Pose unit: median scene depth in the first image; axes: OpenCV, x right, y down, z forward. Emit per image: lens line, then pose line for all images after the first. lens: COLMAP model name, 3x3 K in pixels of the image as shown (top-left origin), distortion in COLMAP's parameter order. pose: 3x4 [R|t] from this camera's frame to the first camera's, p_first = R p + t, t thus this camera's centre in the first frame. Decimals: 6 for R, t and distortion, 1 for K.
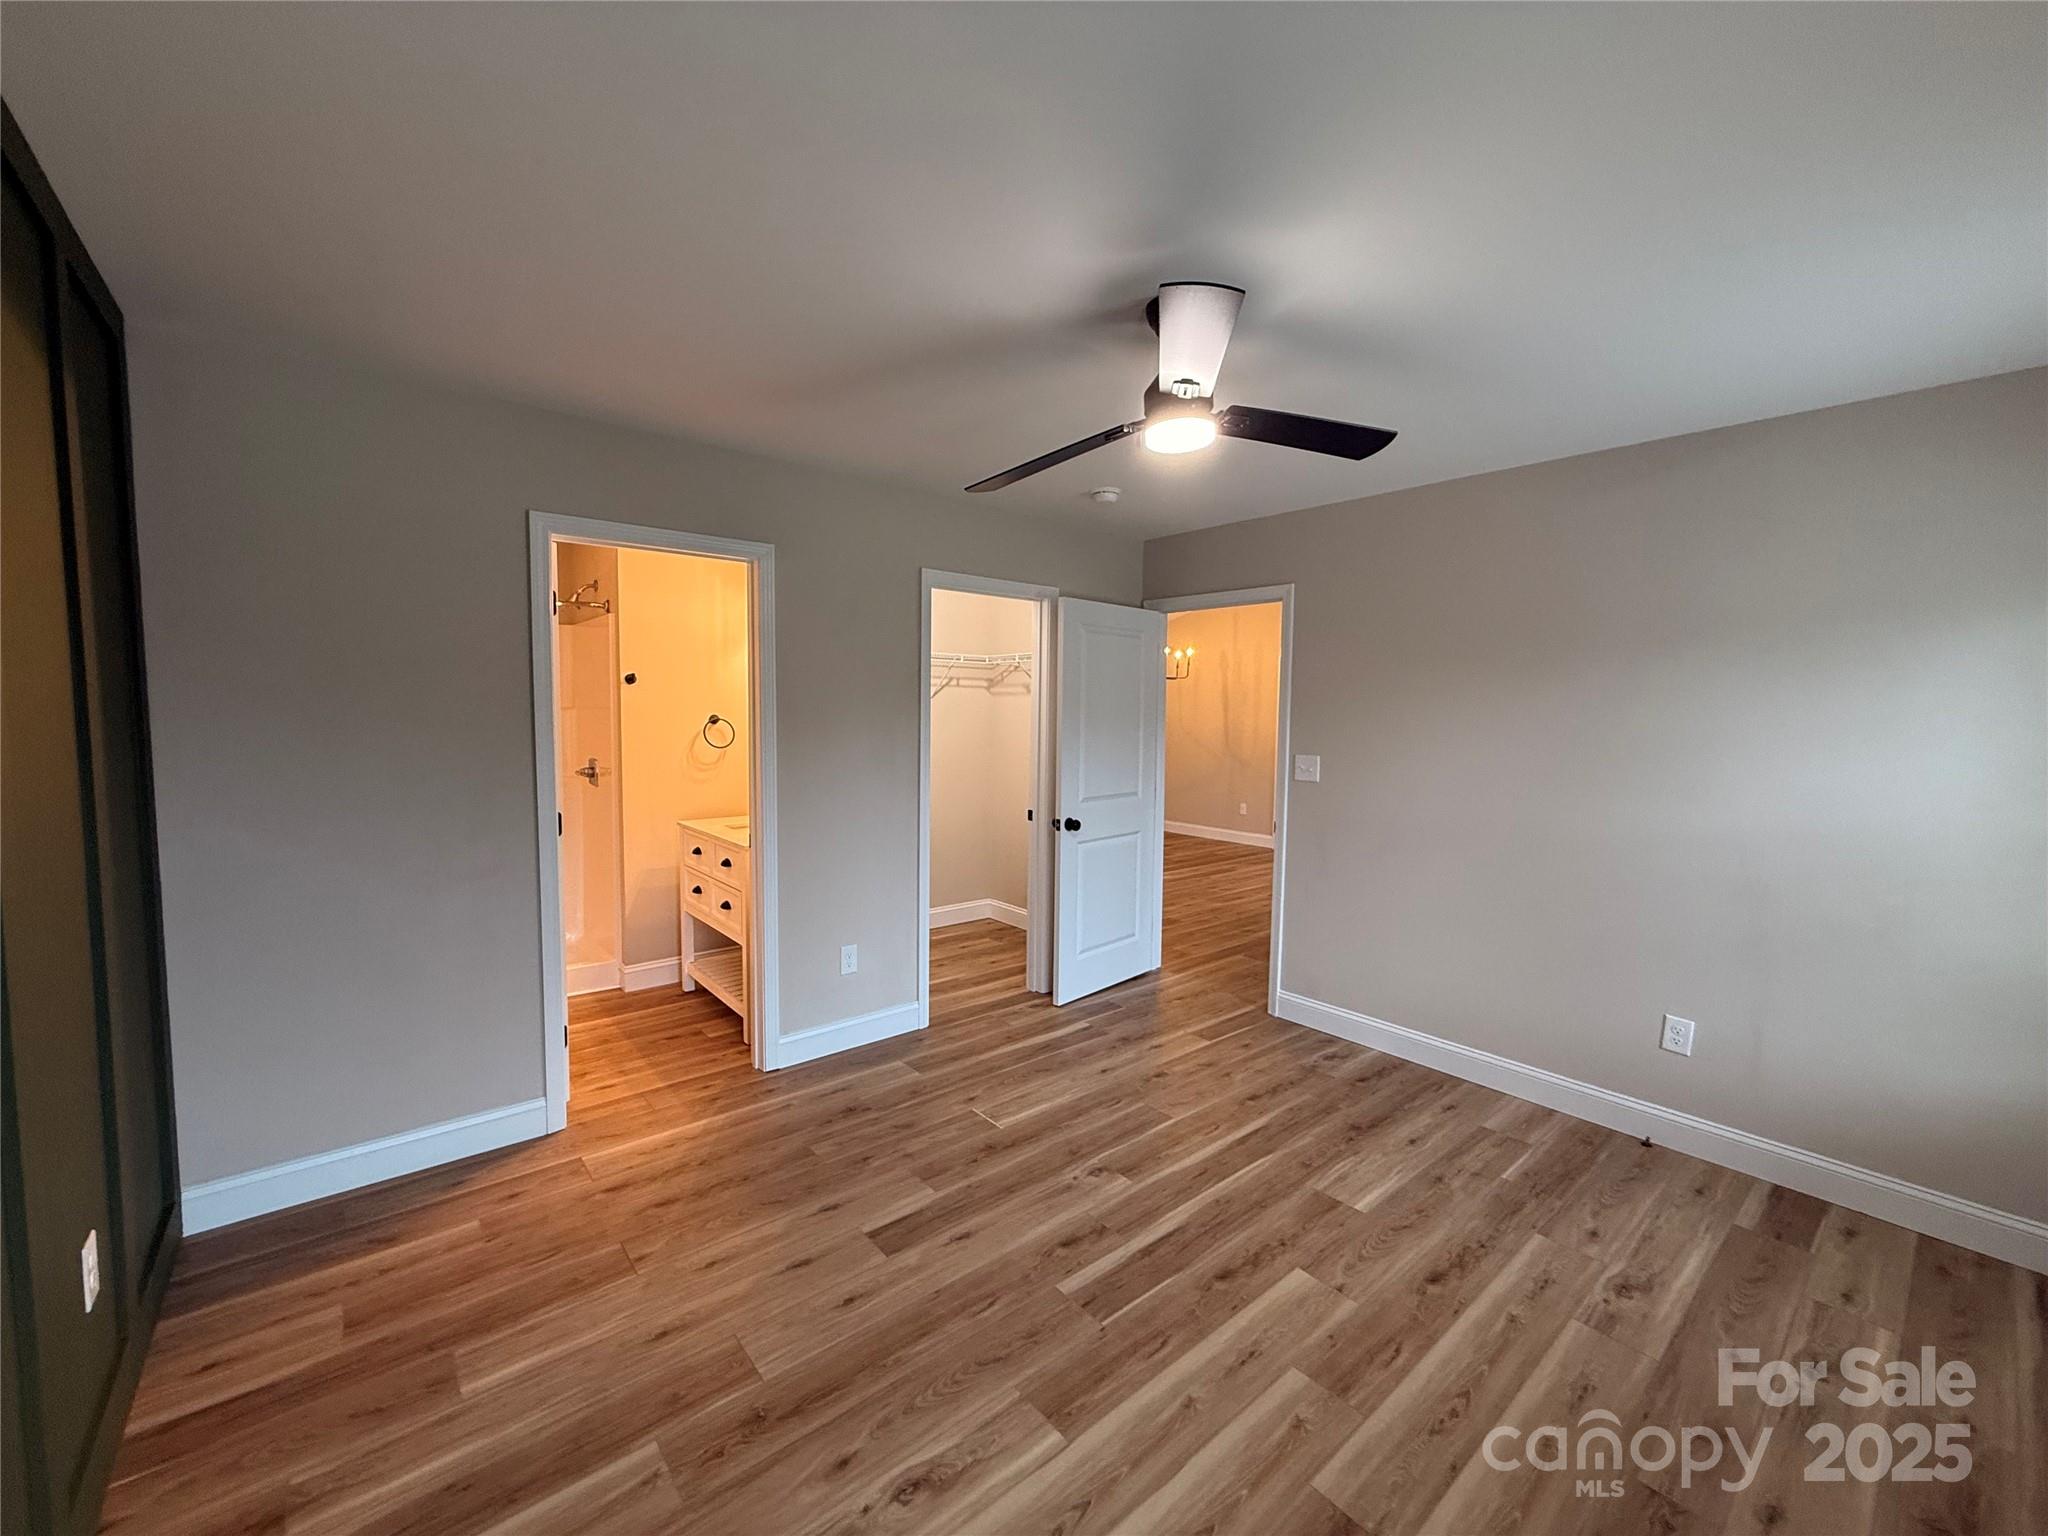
lens RADIAL K [[816.8, 0, 1021.1], [0, 816.8, 765.4], [0, 0, 1]] dist [0.000042, 0.000076]
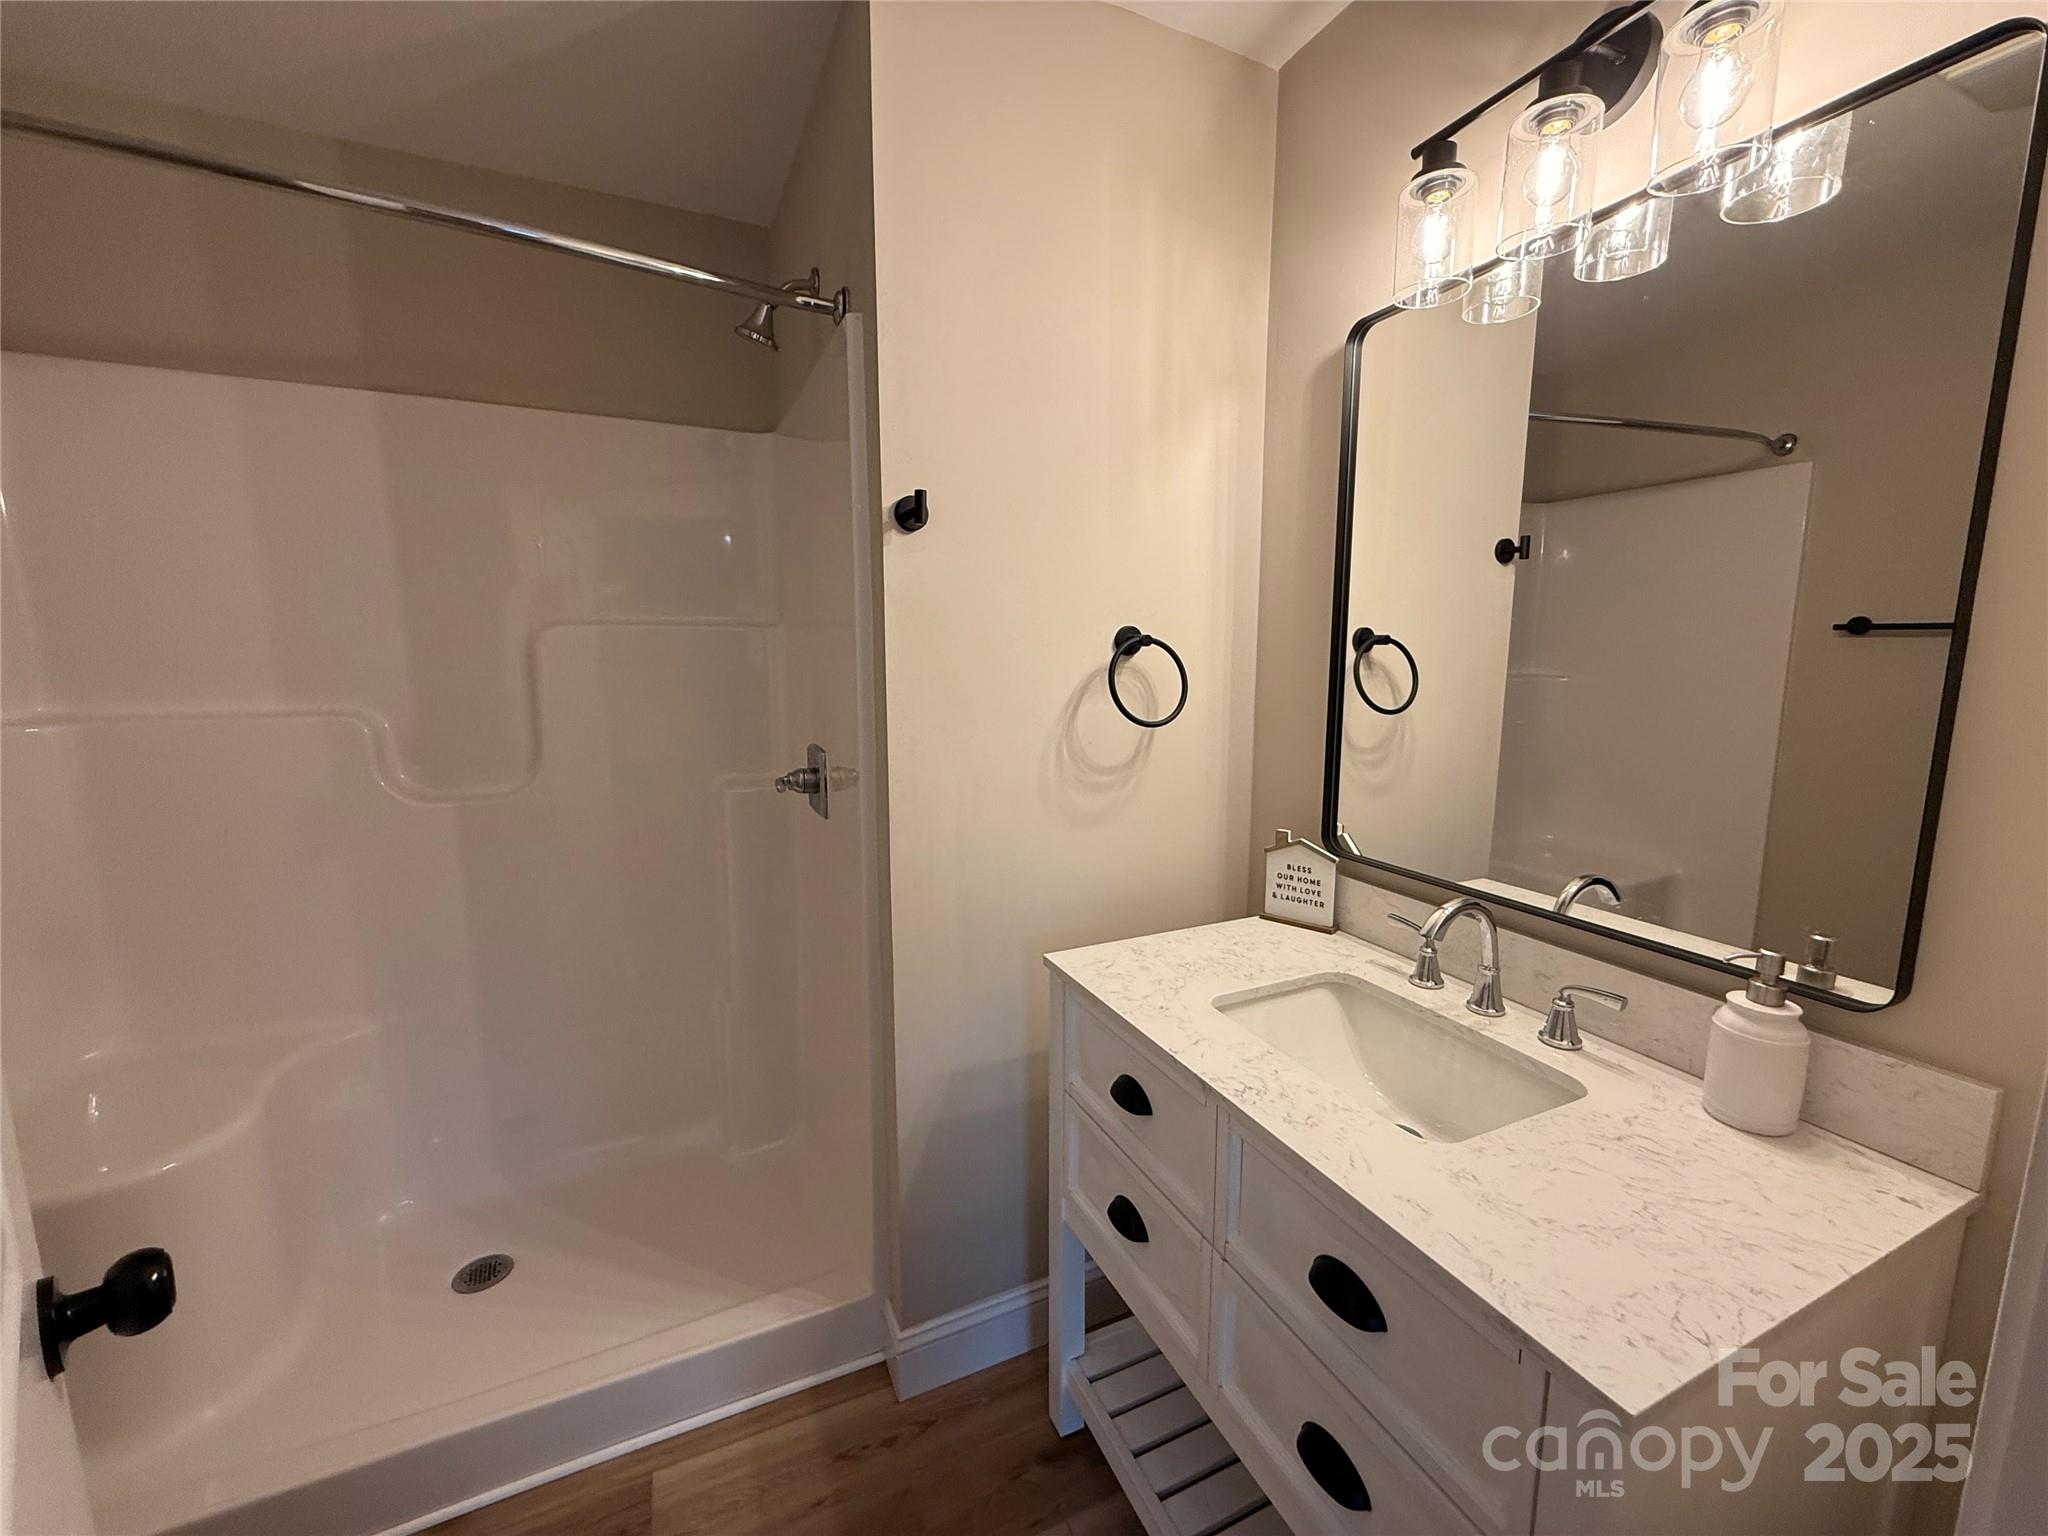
lens RADIAL K [[816.8, 0, 1021.1], [0, 816.8, 765.4], [0, 0, 1]] dist [0.000042, 0.000076]
pose [[0.962784, 0.029162, -0.268694, -0.450514], [-0.009196, 0.997121, 0.075269, -0.041331], [0.270116, -0.069997, 0.960280, 0.903564]]
